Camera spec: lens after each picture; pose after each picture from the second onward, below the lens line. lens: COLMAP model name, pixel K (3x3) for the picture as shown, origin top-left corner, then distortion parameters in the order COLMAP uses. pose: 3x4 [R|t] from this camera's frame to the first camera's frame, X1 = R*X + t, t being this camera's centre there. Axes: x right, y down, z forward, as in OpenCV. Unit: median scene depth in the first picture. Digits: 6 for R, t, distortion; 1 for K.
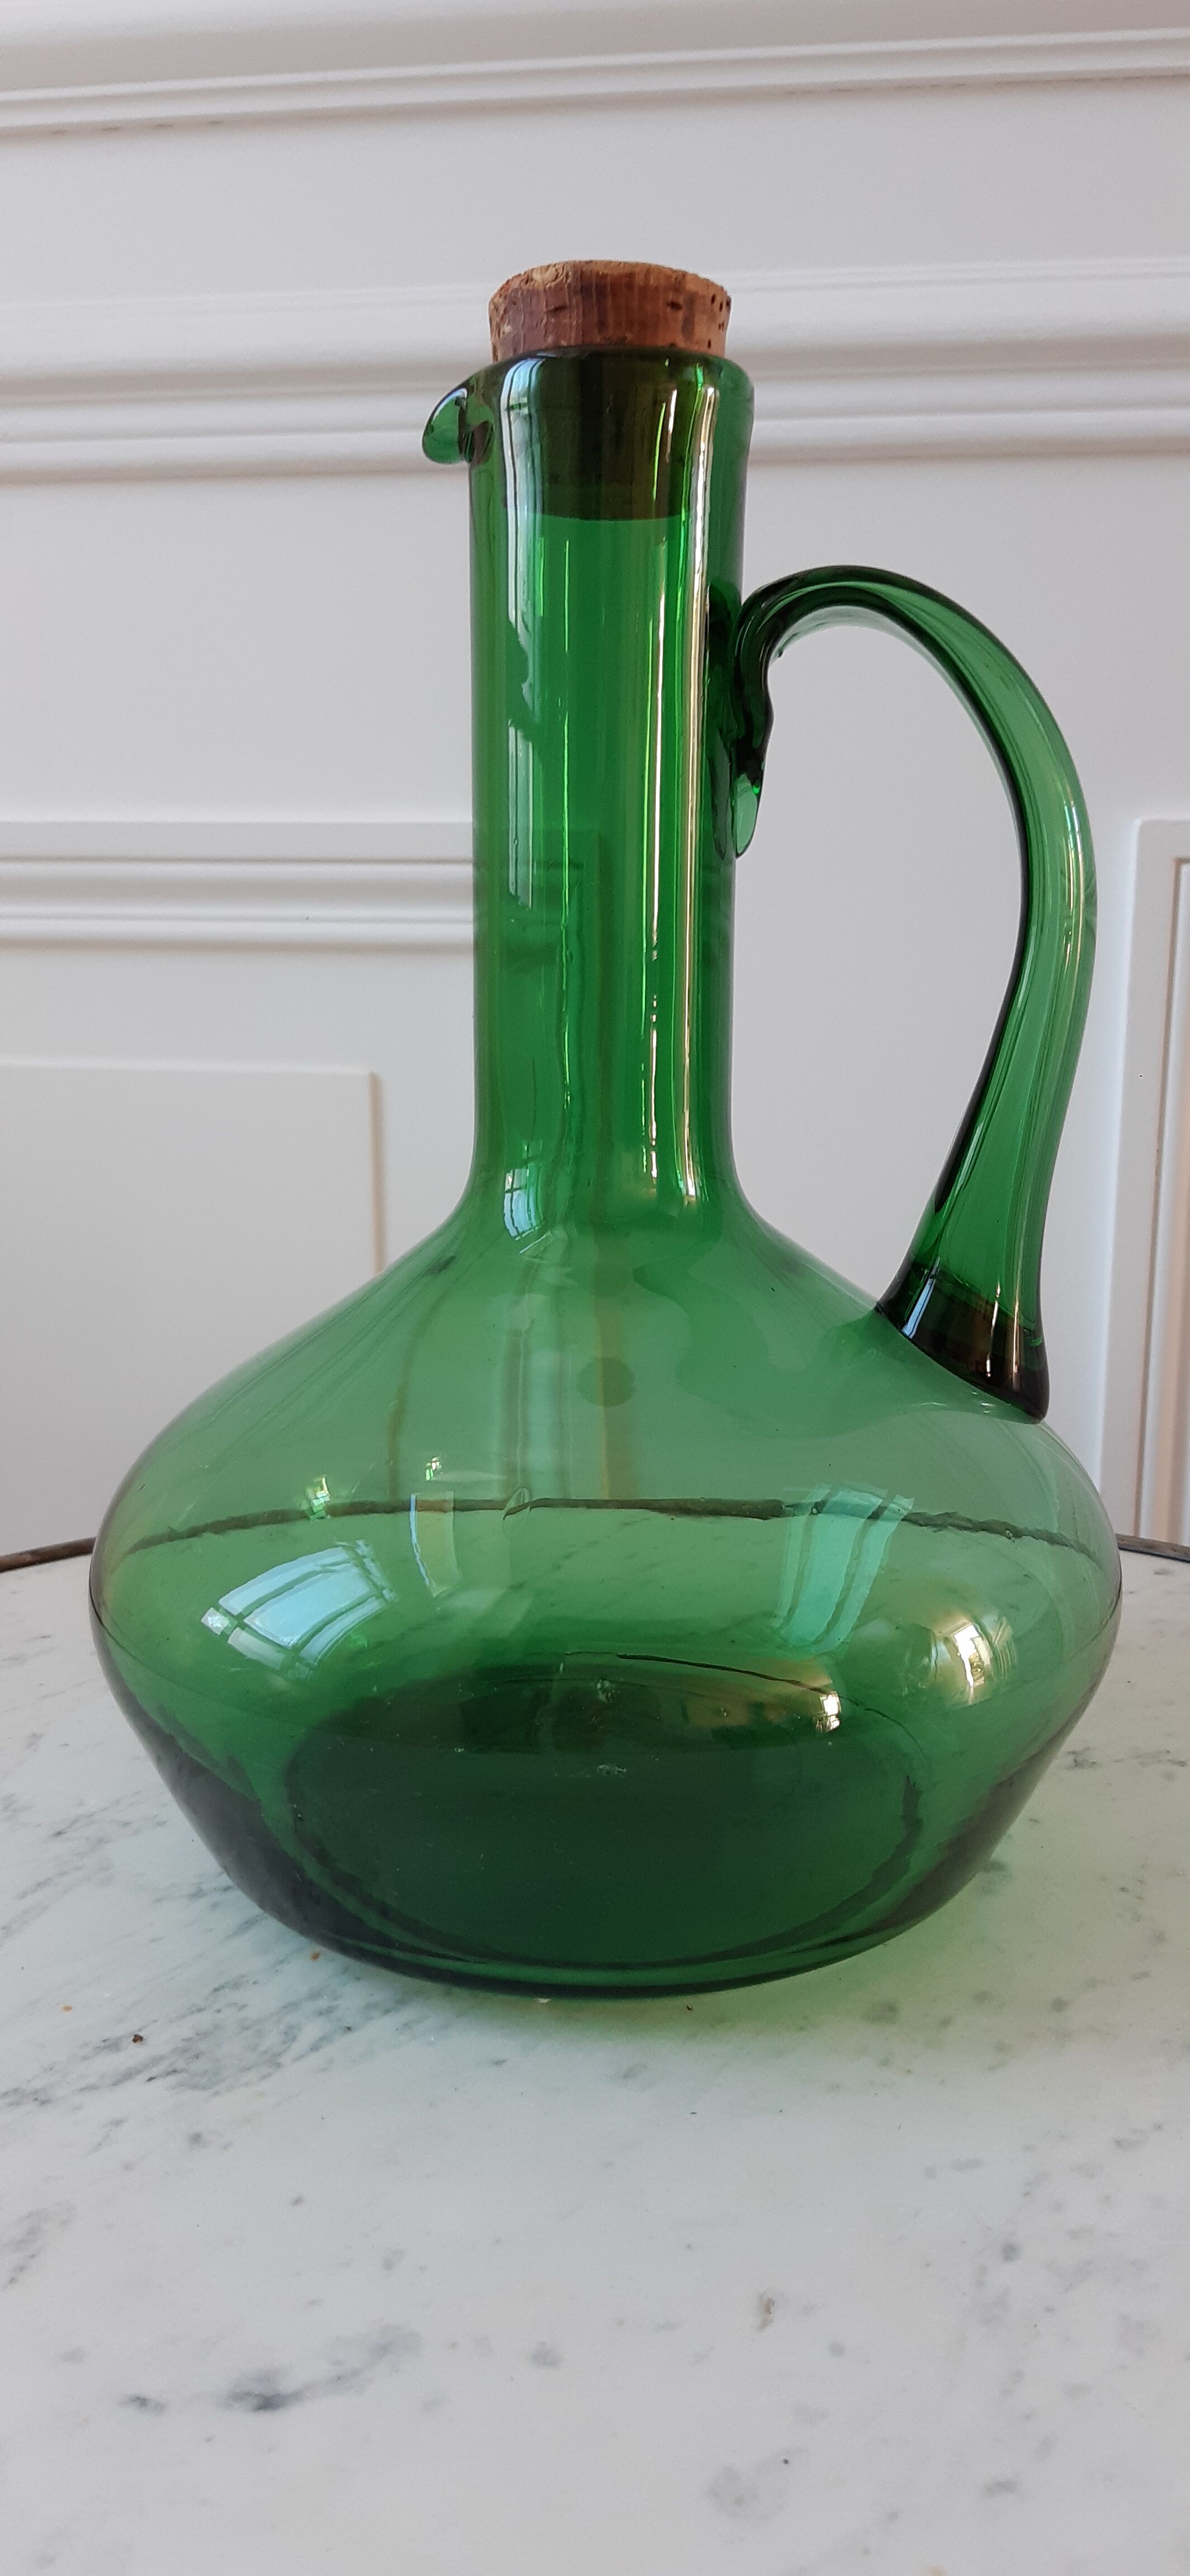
lens RADIAL K [[1982.3, 0, 606.5], [0, 1982.3, 1286.3], [0, 0, 1]] dist [0.016762, -0.079763]
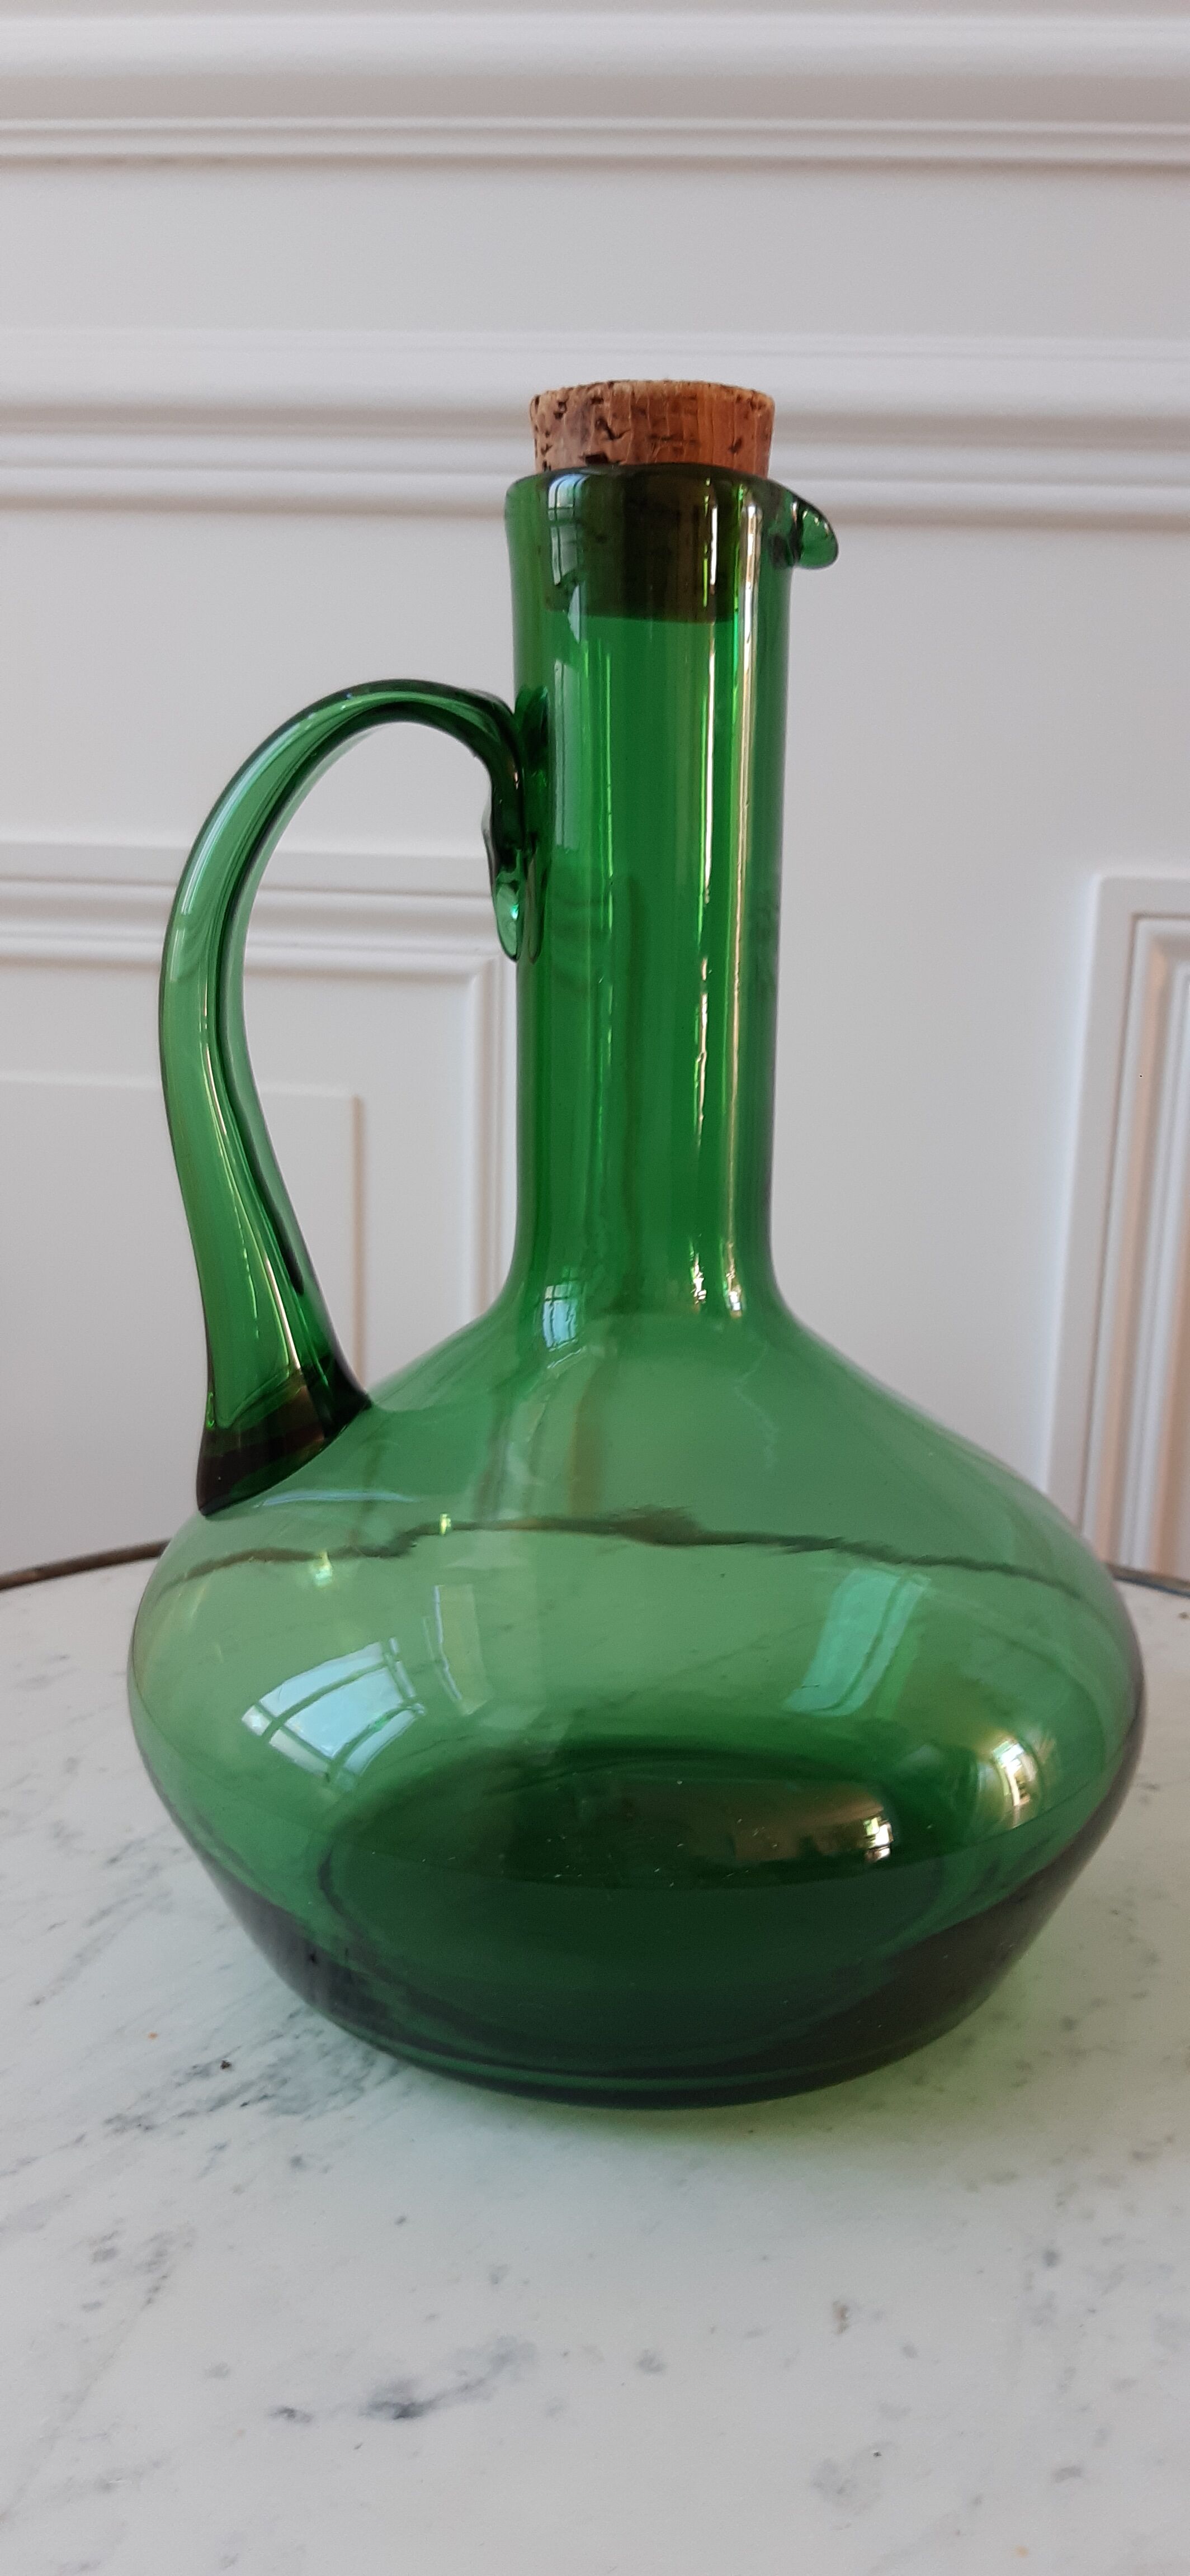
lens RADIAL K [[1982.3, 0, 596.7], [0, 1982.3, 1282.5], [0, 0, 1]] dist [0.016762, -0.079763]
pose [[0.998180, 0.012674, 0.058963, -0.108511], [-0.013924, 0.999686, 0.020852, -0.071245], [-0.058681, -0.021635, 0.998042, -0.075500]]
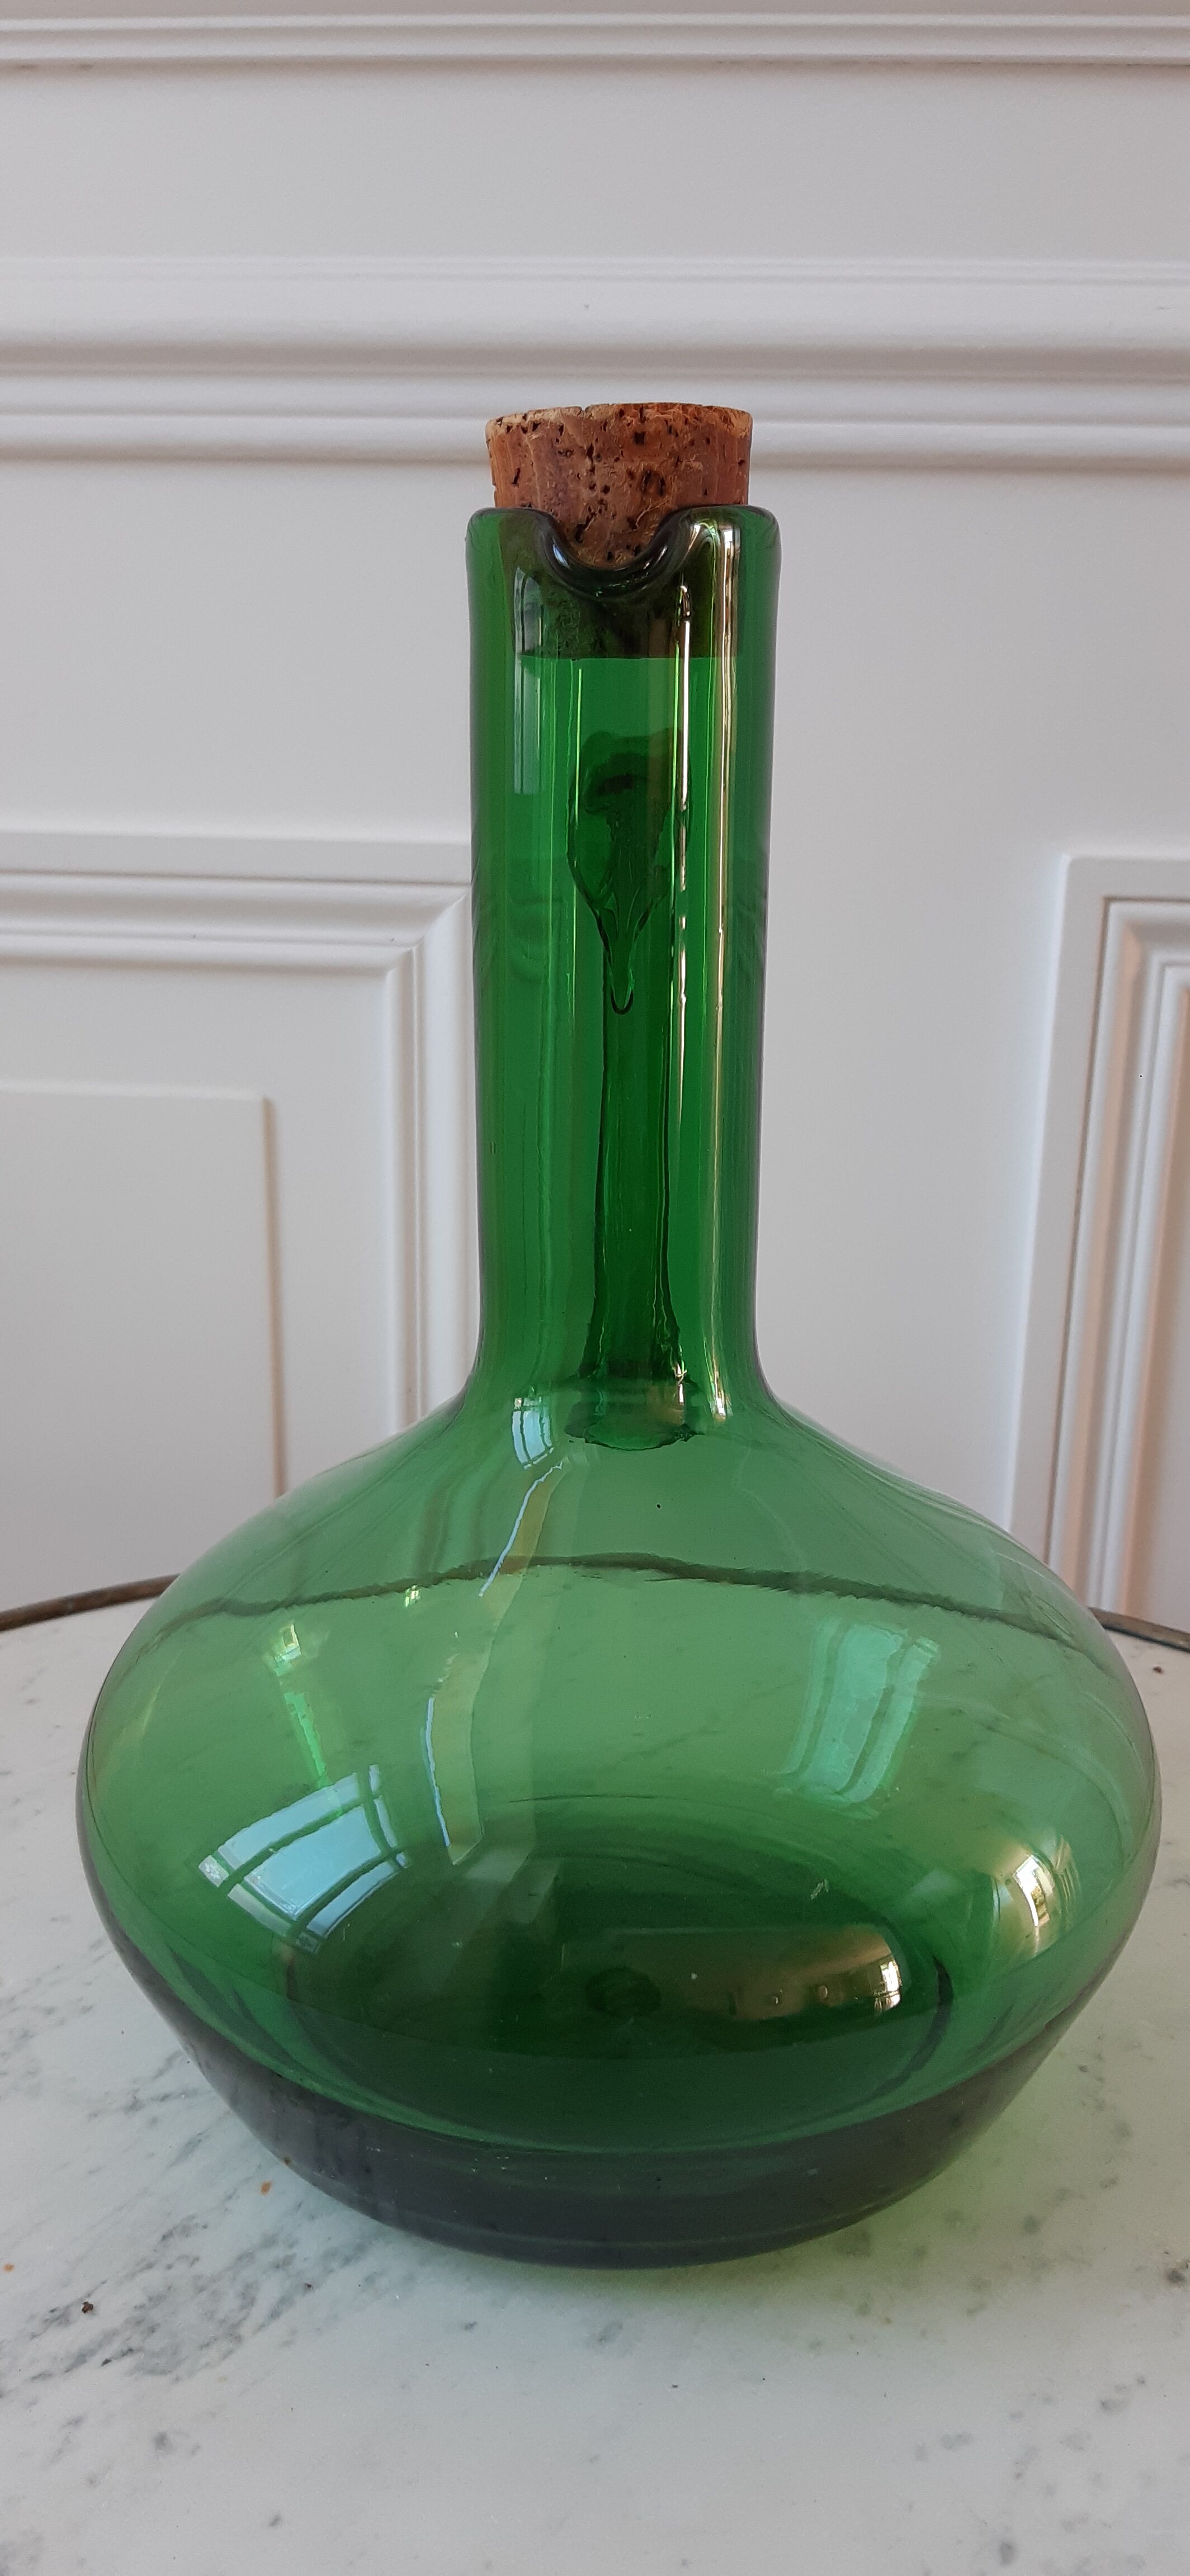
lens RADIAL K [[1982.3, 0, 609.0], [0, 1982.3, 1281.5], [0, 0, 1]] dist [0.016762, -0.079763]
pose [[0.996894, -0.004680, 0.078615, -0.060529], [-0.001367, 0.997054, 0.076693, -0.193484], [-0.078743, -0.076562, 0.993951, 0.074841]]
